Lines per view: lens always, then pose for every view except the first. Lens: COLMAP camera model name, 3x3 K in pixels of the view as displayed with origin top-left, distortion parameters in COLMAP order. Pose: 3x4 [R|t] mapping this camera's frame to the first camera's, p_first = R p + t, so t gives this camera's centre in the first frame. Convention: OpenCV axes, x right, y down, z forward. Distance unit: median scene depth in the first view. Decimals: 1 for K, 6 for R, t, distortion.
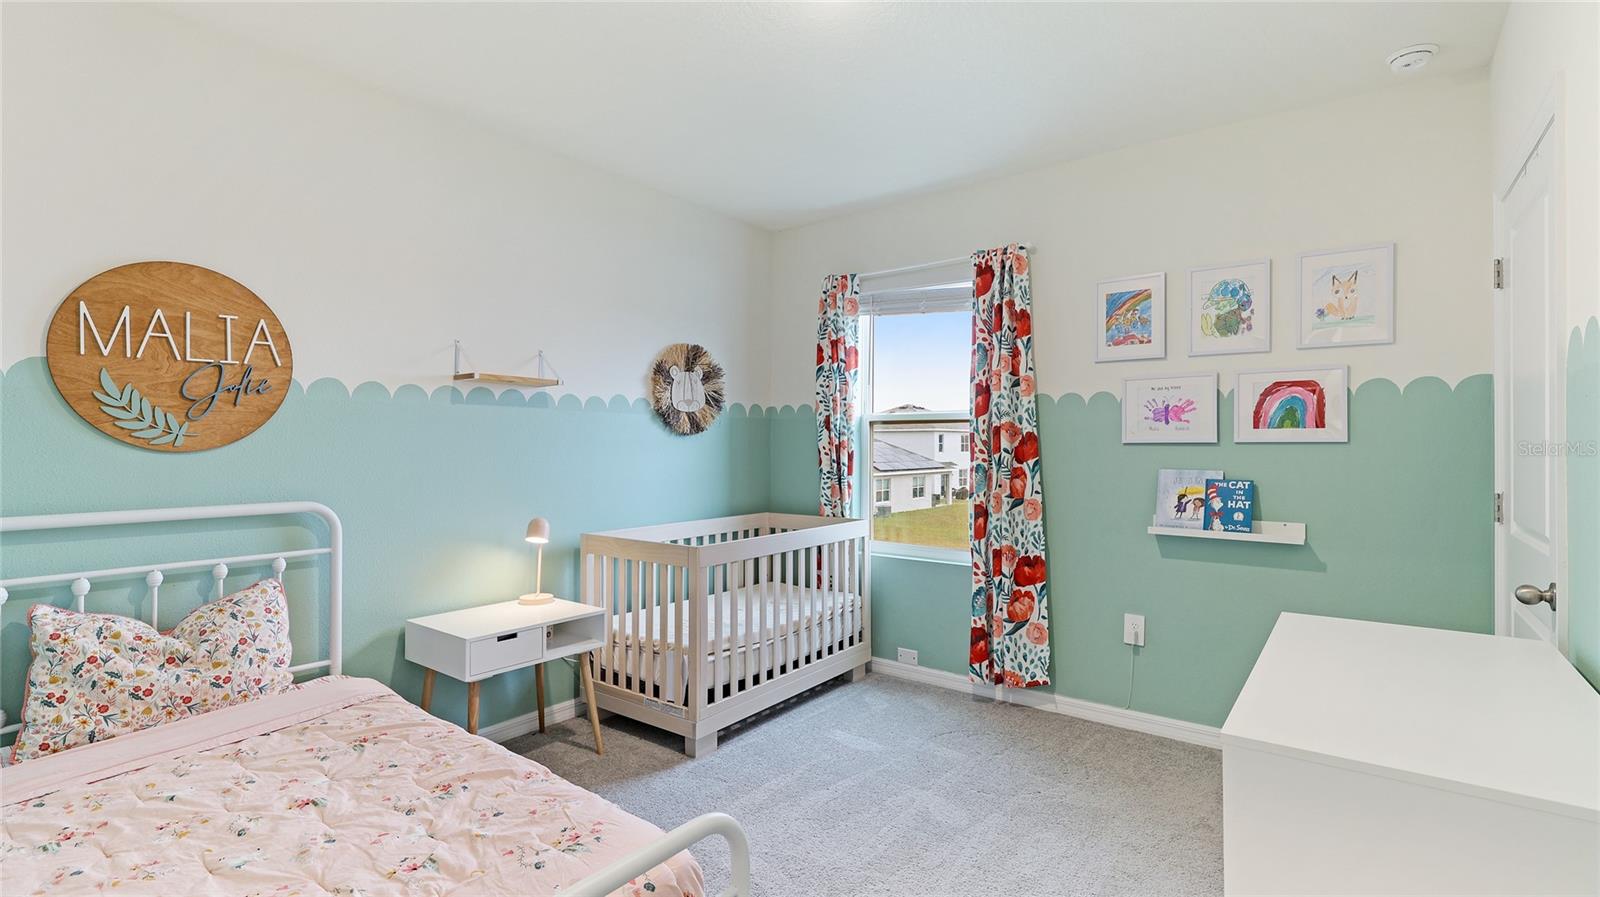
lens RADIAL K [[727.6, 0, 797.4], [0, 727.6, 445.5], [0, 0, 1]] dist [0.006577, -0.002041]
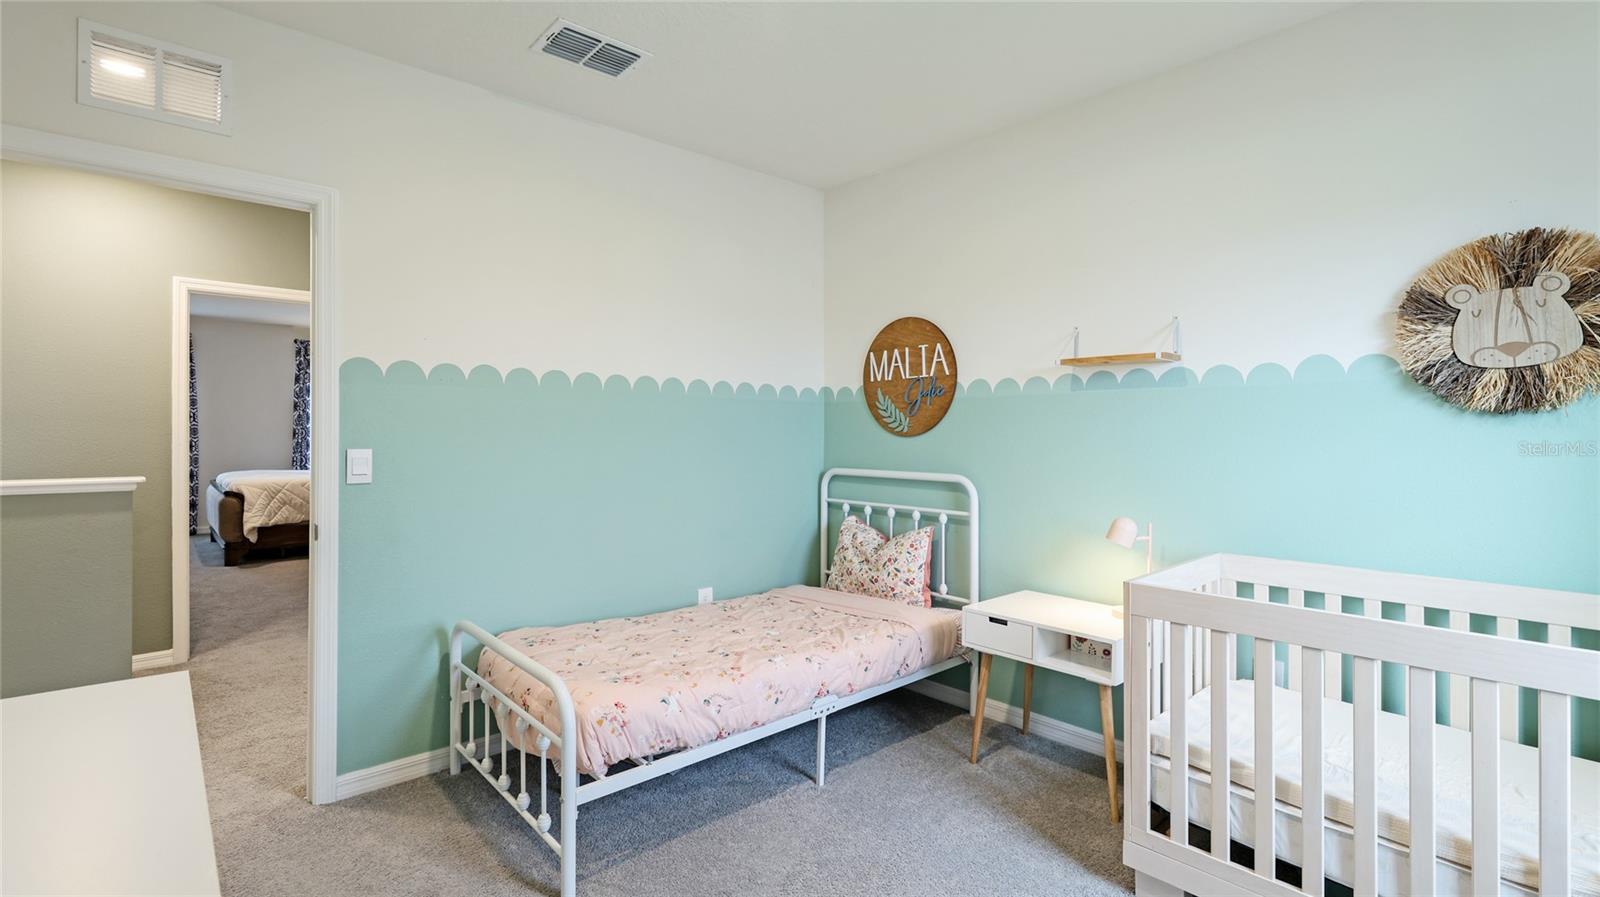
lens RADIAL K [[727.6, 0, 796.2], [0, 727.6, 435.4], [0, 0, 1]] dist [0.006577, -0.002041]
pose [[-0.177419, 0.006401, -0.984115, 0.646517], [-0.000741, 0.999978, 0.006638, -0.003098], [0.984135, 0.001907, -0.177410, 0.894426]]
